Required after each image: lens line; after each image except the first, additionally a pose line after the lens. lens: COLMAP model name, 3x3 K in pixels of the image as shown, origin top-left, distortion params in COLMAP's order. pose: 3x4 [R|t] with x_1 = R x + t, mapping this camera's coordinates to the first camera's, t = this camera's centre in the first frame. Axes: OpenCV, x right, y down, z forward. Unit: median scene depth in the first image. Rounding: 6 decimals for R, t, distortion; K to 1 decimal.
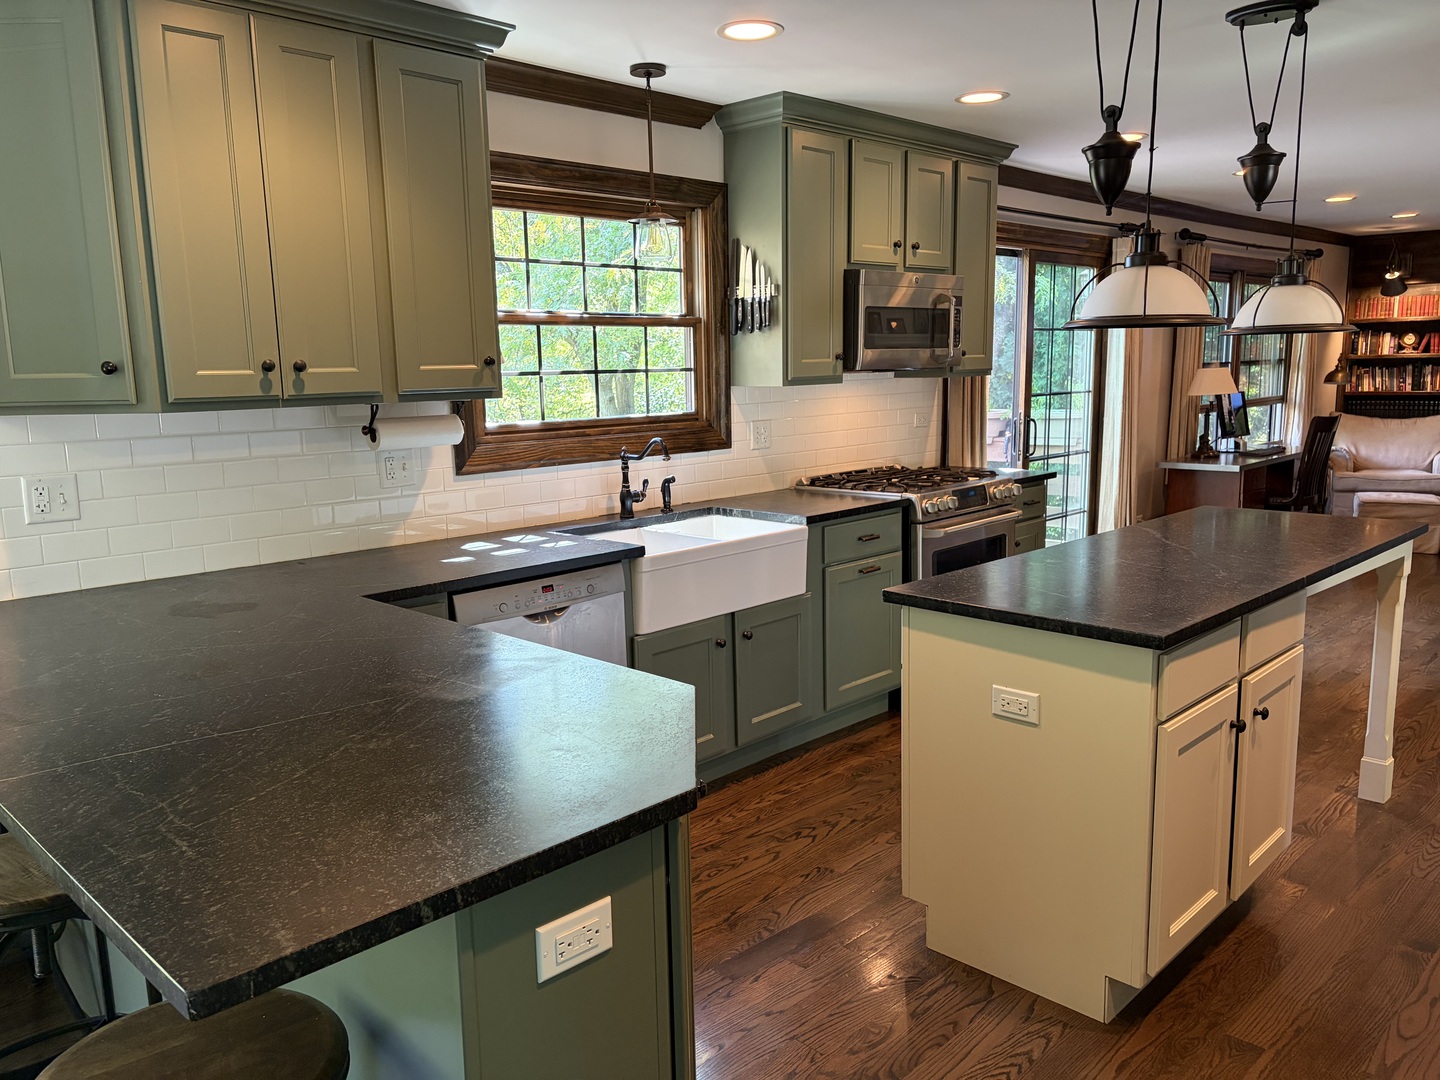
lens RADIAL K [[1086.3, 0, 715.2], [0, 1086.3, 541.9], [0, 0, 1]] dist [0.073770, -0.089729]
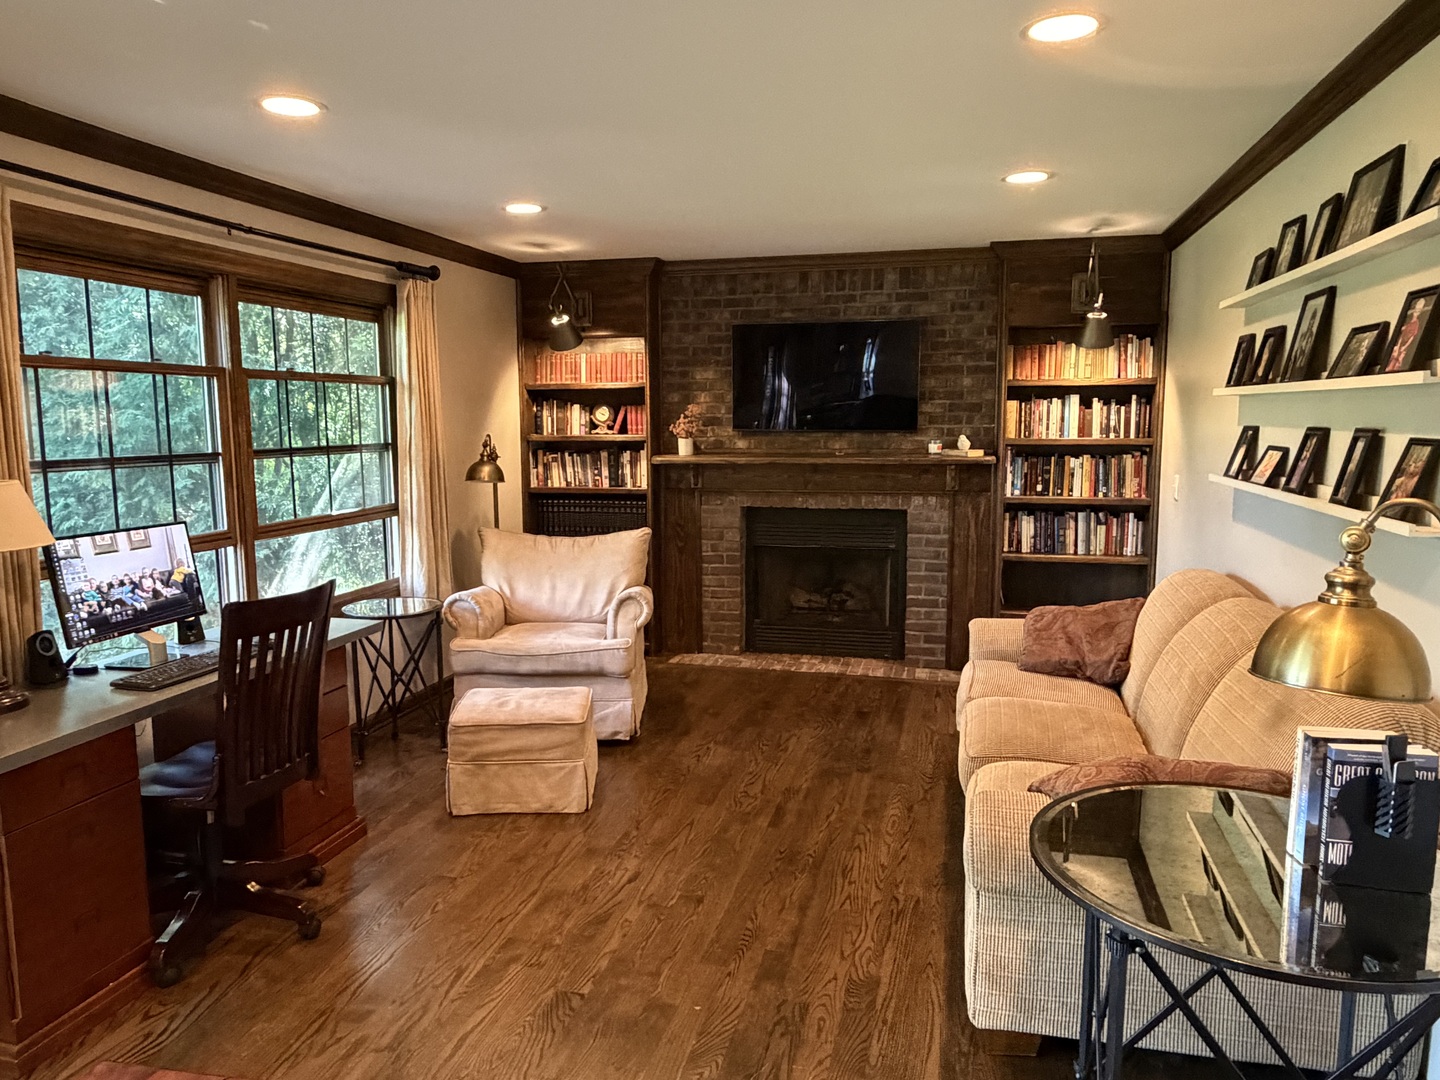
lens RADIAL K [[973.6, 0, 720.0], [0, 973.6, 540.0], [0, 0, 1]] dist [0.003850, 0.002895]
pose [[0.864863, -0.045047, 0.499983, 0.378025], [0.066608, 0.997457, -0.025350, -0.082365], [-0.497570, 0.055227, 0.865664, 0.425849]]
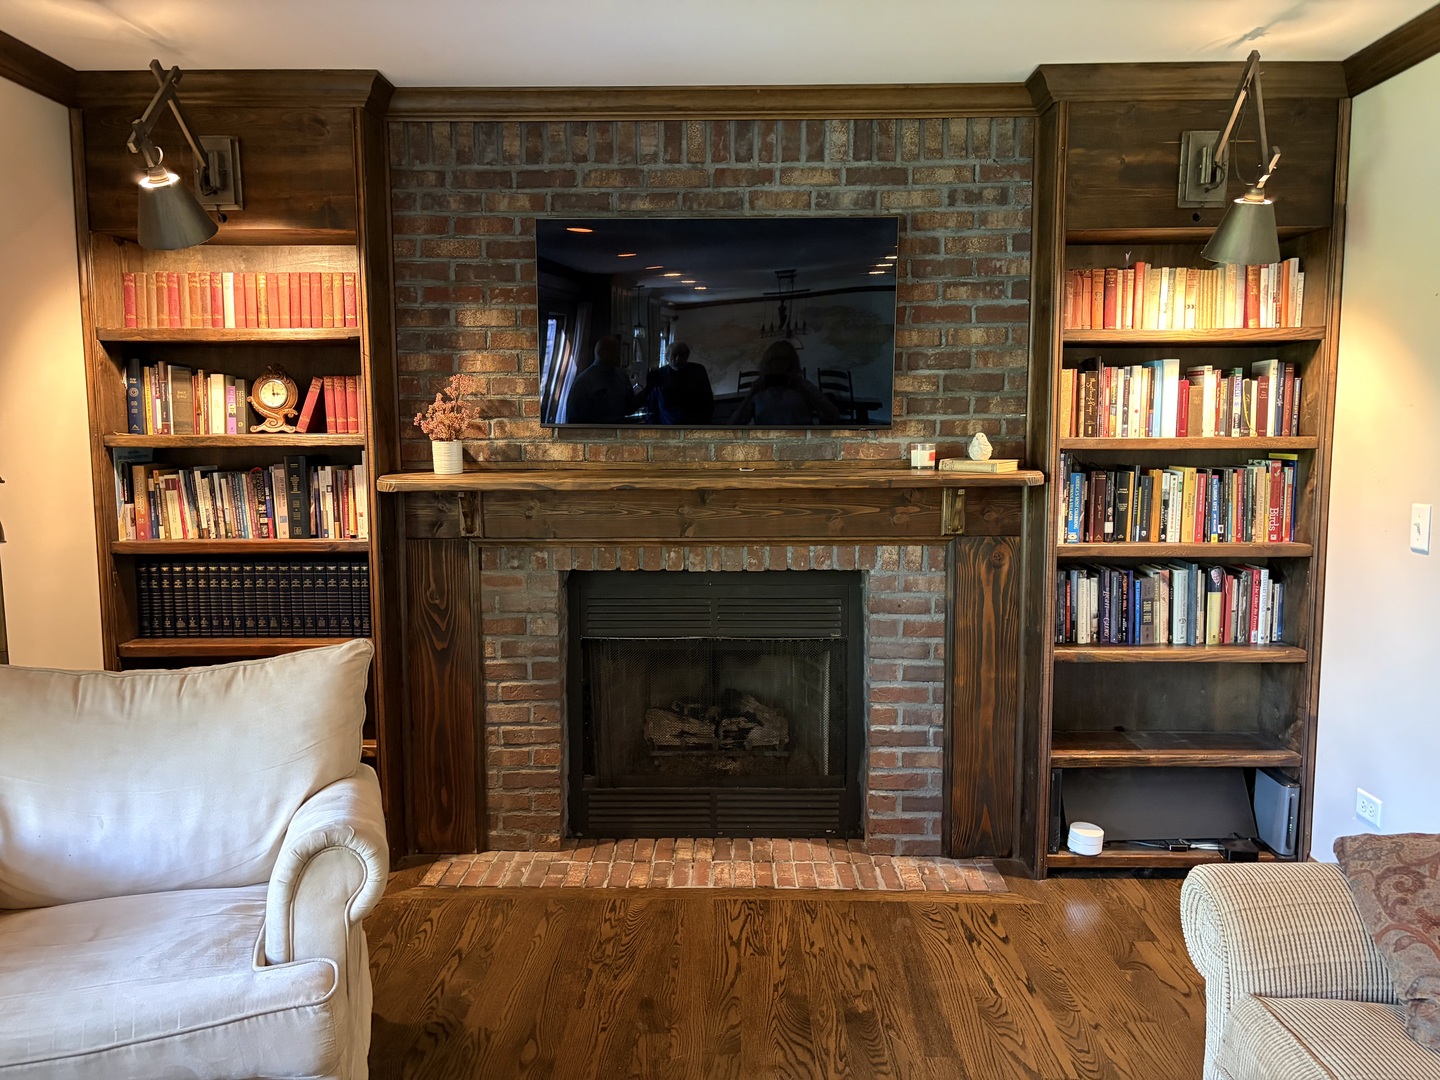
lens RADIAL K [[1086.3, 0, 715.2], [0, 1086.3, 541.9], [0, 0, 1]] dist [0.073770, -0.089729]
pose [[0.727841, -0.054694, 0.683562, 0.487221], [0.098176, 0.994857, -0.024934, -0.113098], [-0.678682, 0.085257, 0.729467, 0.647147]]
